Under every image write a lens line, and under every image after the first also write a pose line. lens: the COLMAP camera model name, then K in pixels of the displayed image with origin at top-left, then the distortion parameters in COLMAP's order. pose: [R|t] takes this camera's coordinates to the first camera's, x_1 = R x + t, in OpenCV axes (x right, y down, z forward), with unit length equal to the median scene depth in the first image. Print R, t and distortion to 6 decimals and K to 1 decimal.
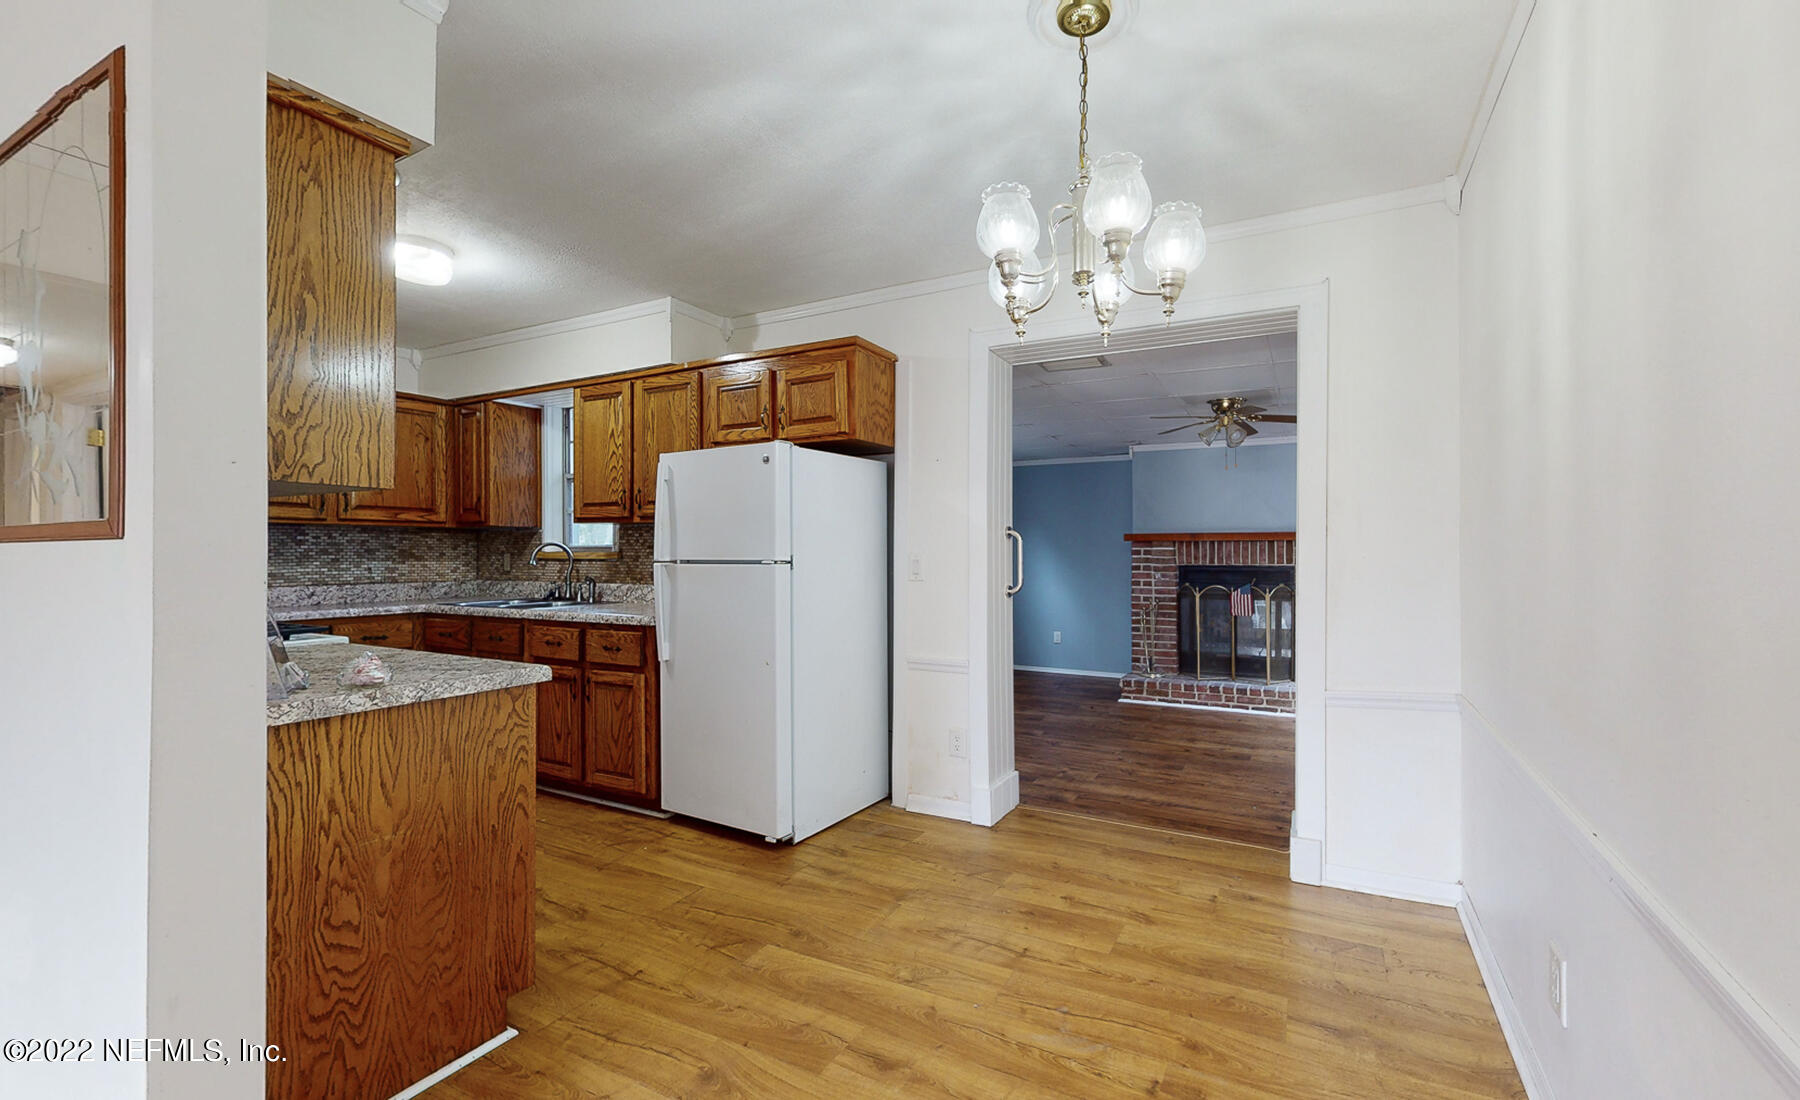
lens RADIAL K [[660.9, 0, 1038.5], [0, 660.9, 551.5], [0, 0, 1]] dist [0.000957, 0.000095]
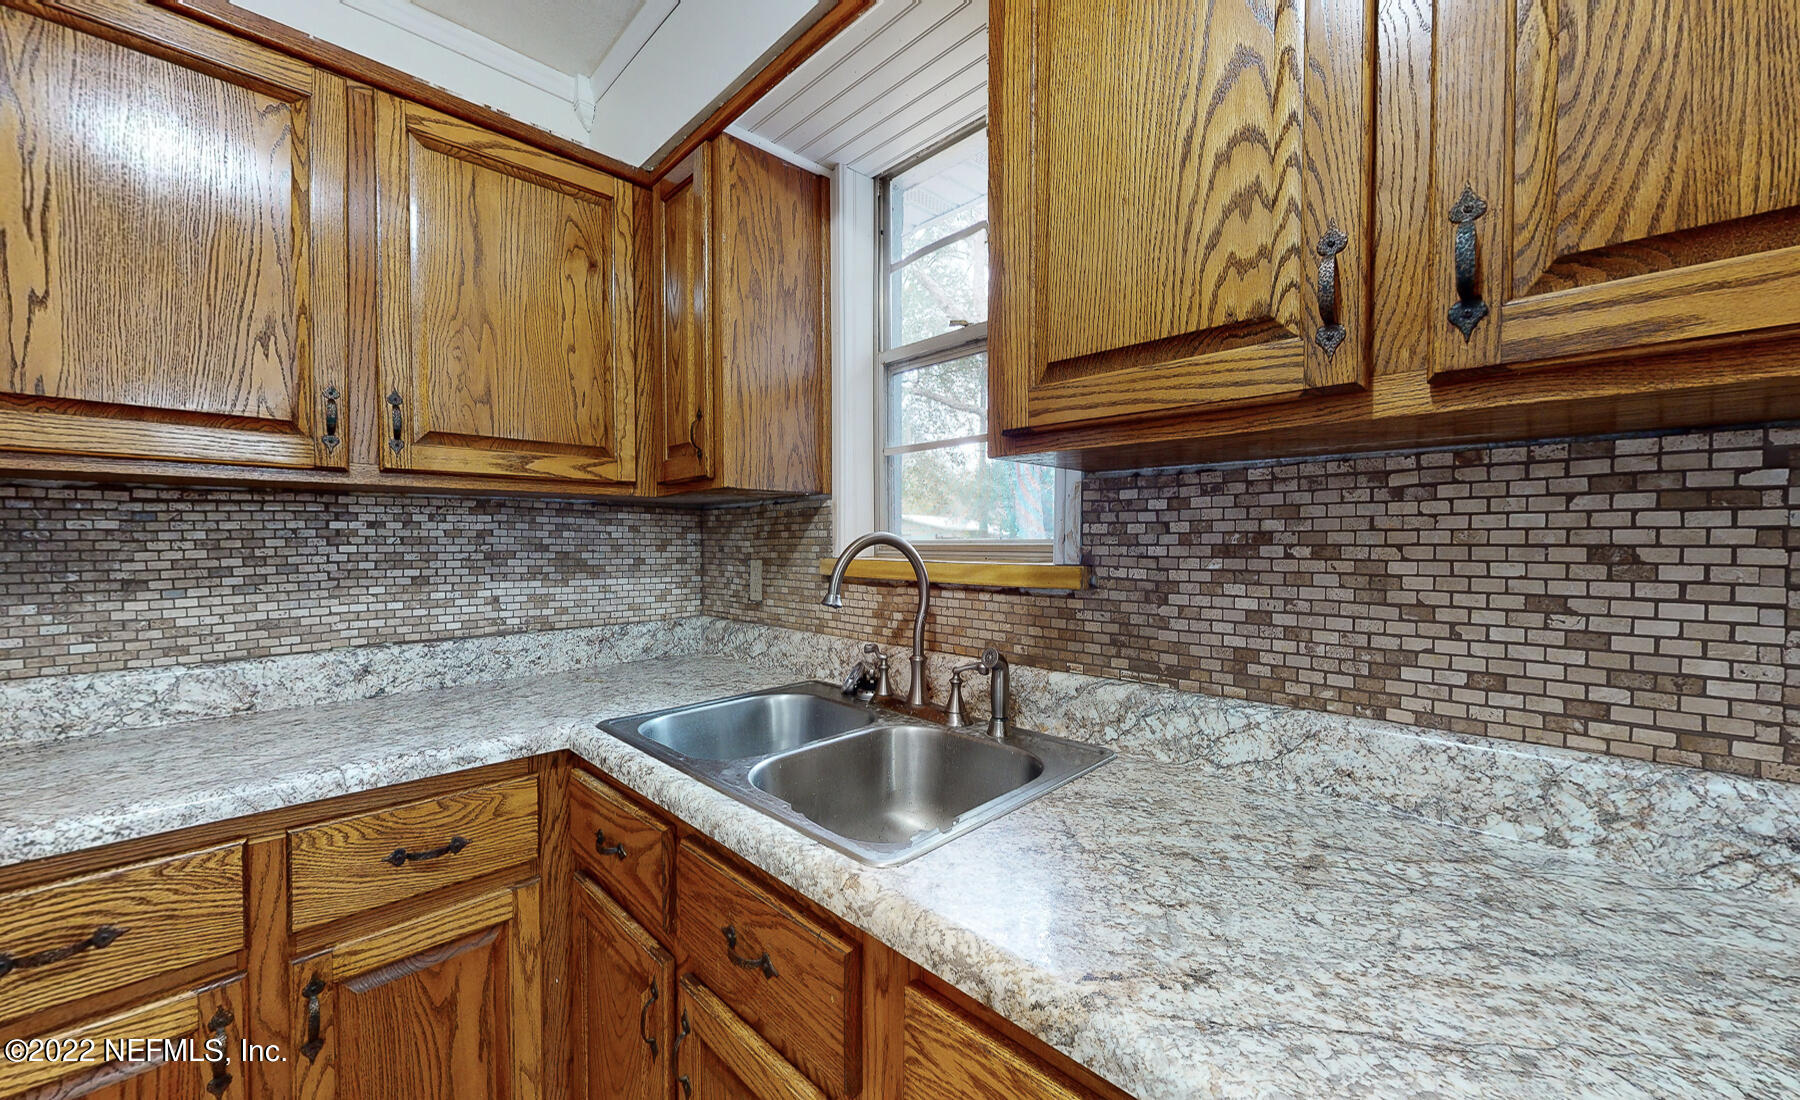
lens RADIAL K [[786.8, 0, 909.4], [0, 786.8, 559.1], [0, 0, 1]] dist [-0.000639, -0.000091]
pose [[0.896484, 0.009247, -0.442980, -0.552120], [0.001221, 0.999727, 0.023340, -0.010249], [0.443075, -0.021465, 0.896227, 0.663711]]
